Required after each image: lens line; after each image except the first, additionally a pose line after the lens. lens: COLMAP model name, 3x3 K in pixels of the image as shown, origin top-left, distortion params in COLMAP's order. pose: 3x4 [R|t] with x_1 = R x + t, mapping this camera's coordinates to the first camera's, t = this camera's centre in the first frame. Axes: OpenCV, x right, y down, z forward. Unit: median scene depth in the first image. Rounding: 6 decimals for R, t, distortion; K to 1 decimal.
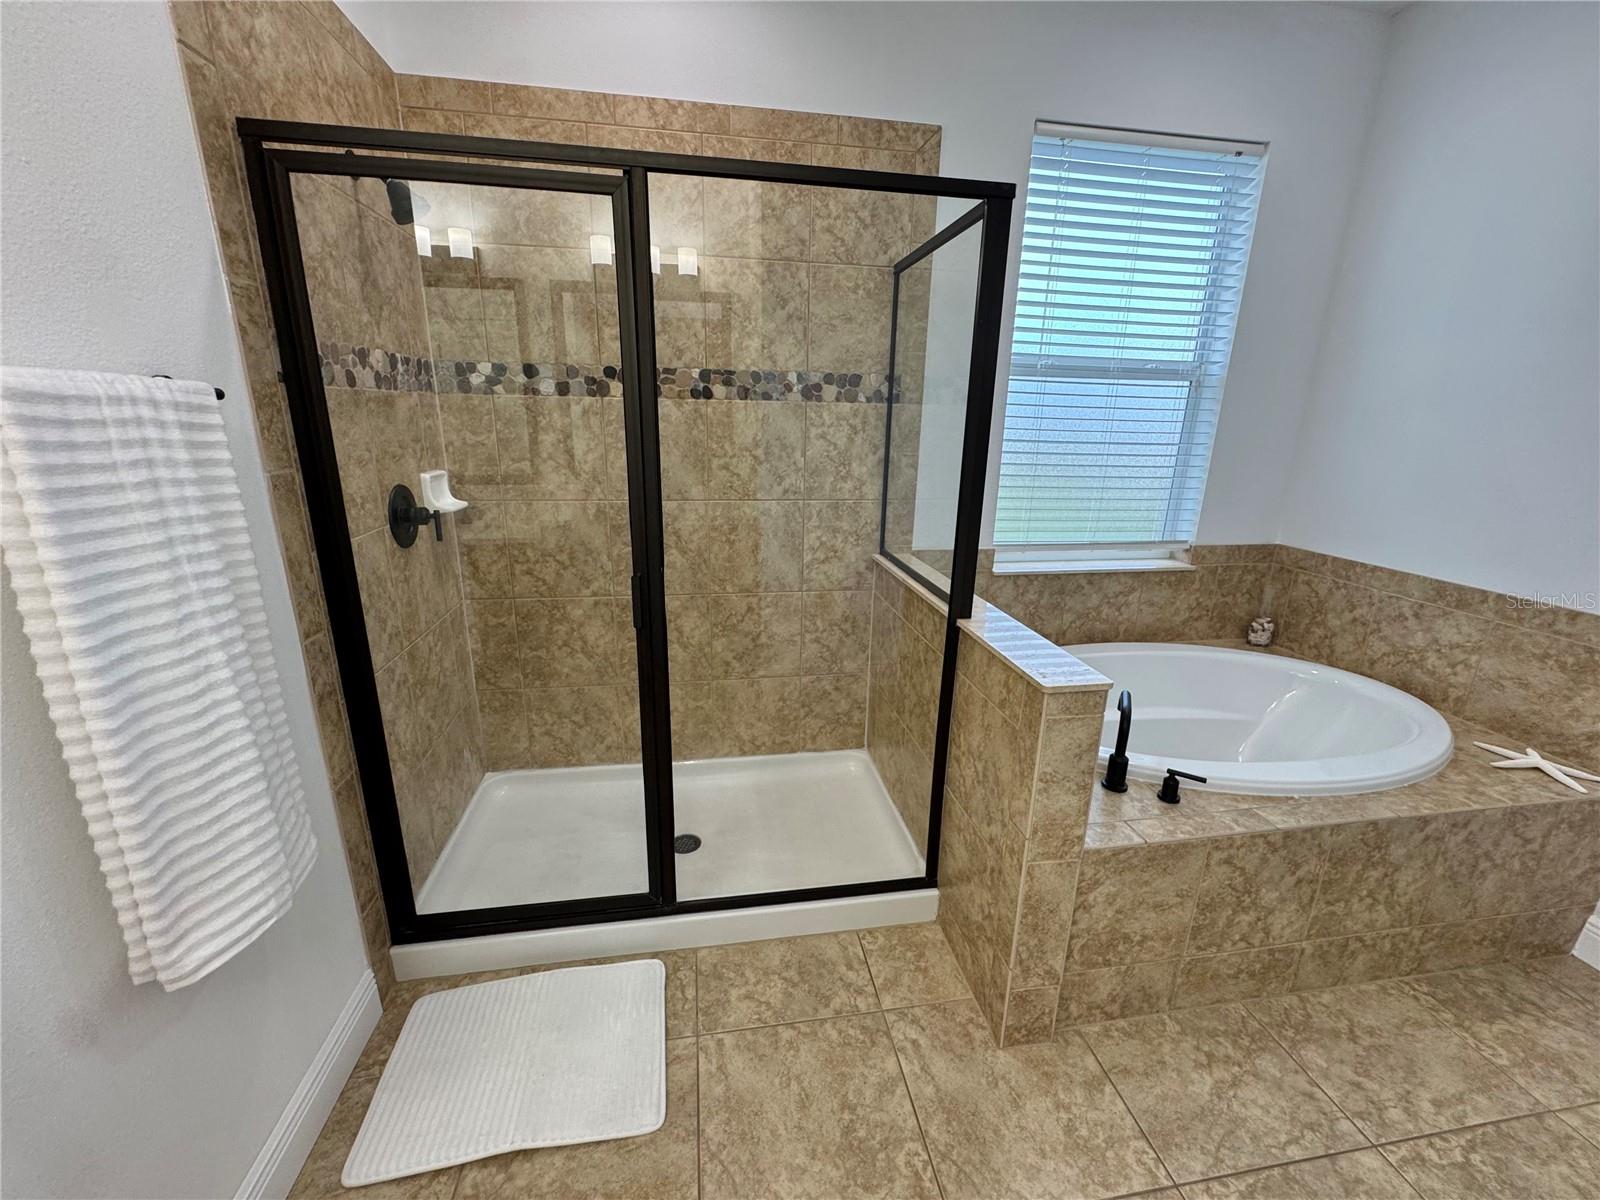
lens RADIAL K [[641.3, 0, 797.5], [0, 641.3, 598.8], [0, 0, 1]] dist [-0.003998, 0.000504]
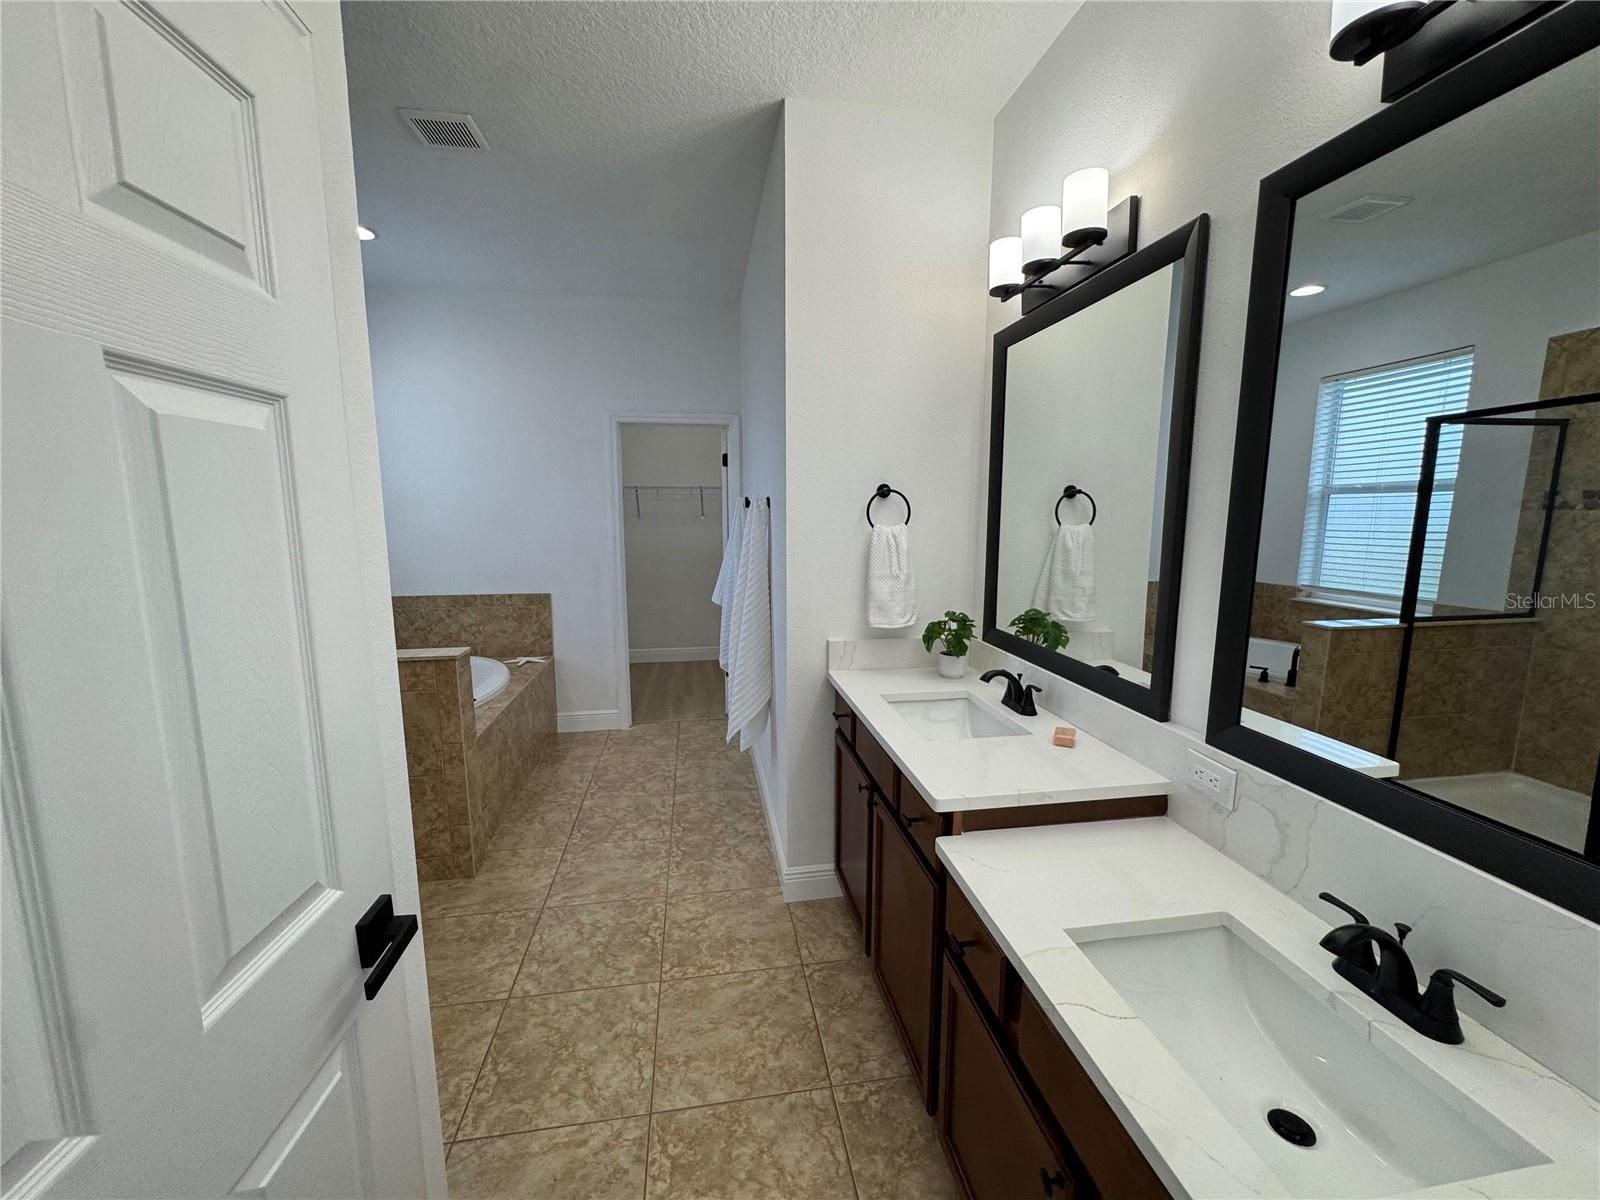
lens RADIAL K [[641.3, 0, 799.7], [0, 641.3, 603.1], [0, 0, 1]] dist [-0.003998, 0.000504]
pose [[0.000200, -0.160077, 0.987104, -0.847787], [0.273969, 0.949345, 0.153898, -0.016590], [-0.961738, 0.270405, 0.044046, -0.078099]]
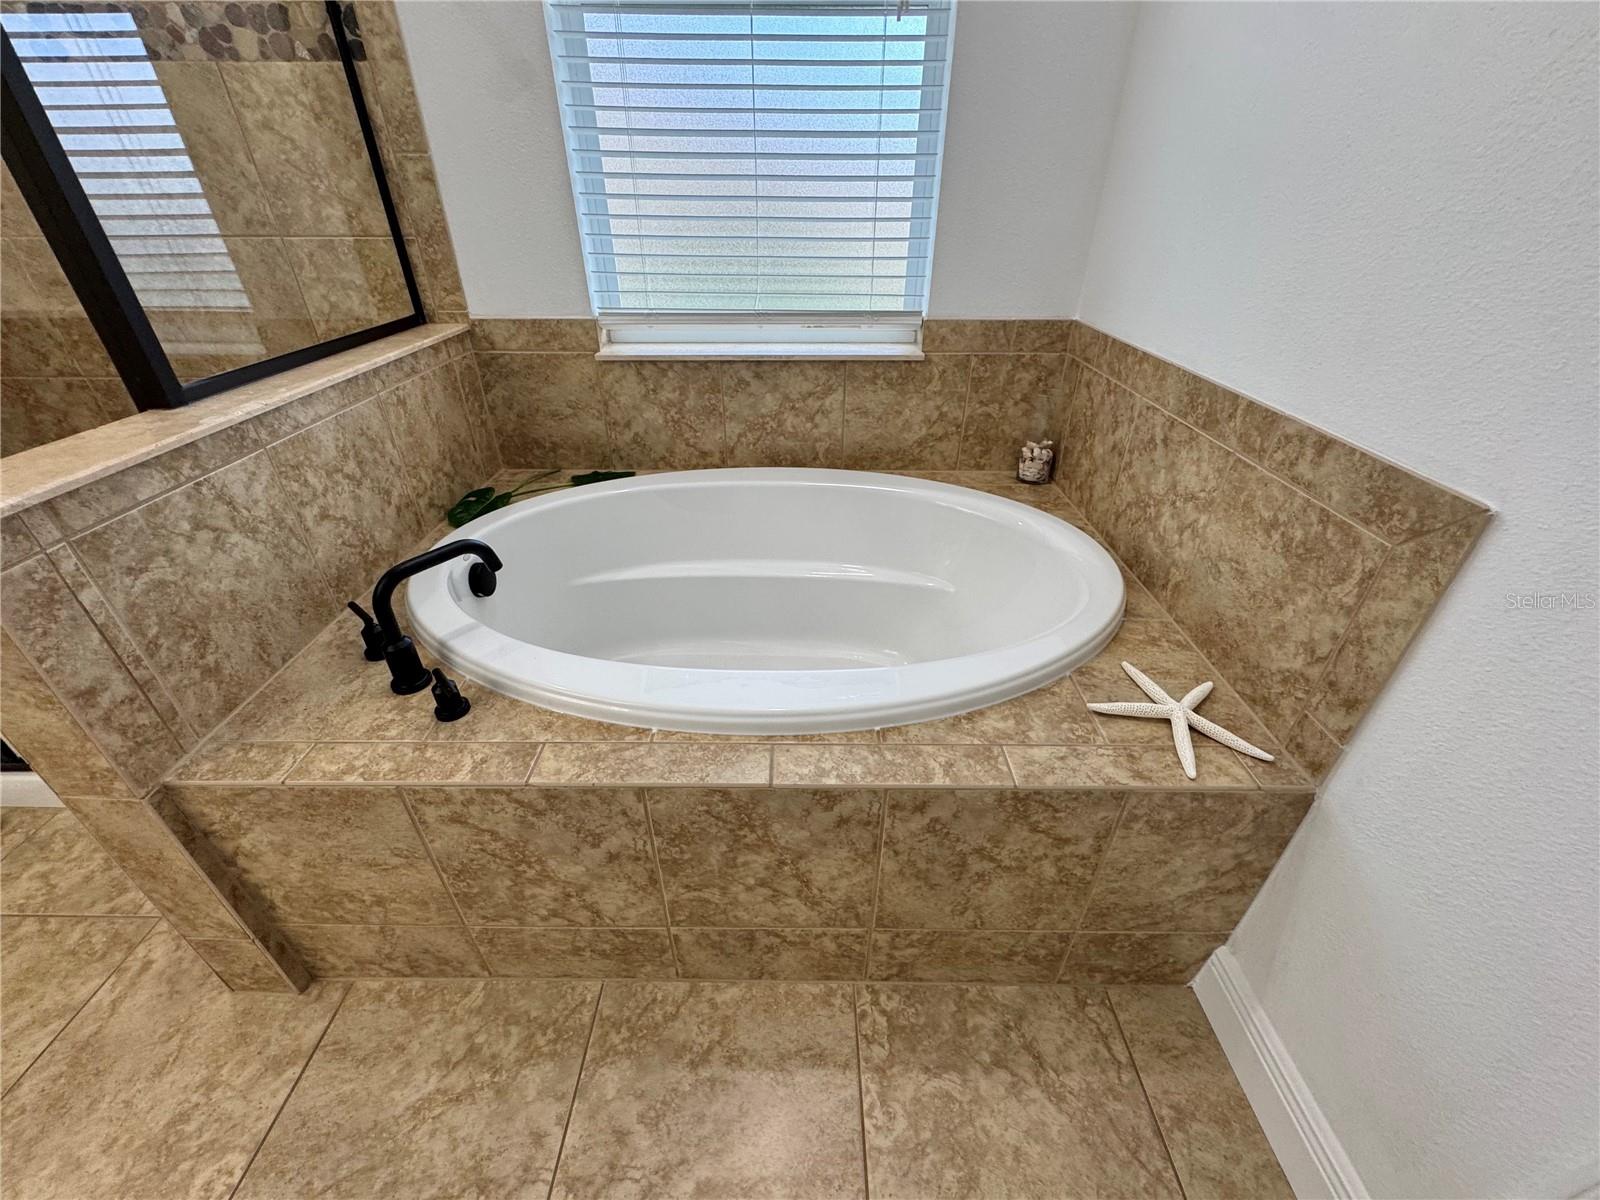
lens RADIAL K [[641.3, 0, 797.7], [0, 641.3, 595.1], [0, 0, 1]] dist [-0.003998, 0.000504]
pose [[0.986020, 0.074993, -0.148800, 0.714103], [-0.031352, 0.960547, 0.276344, 0.010209], [0.163653, -0.267815, 0.949470, 0.344015]]
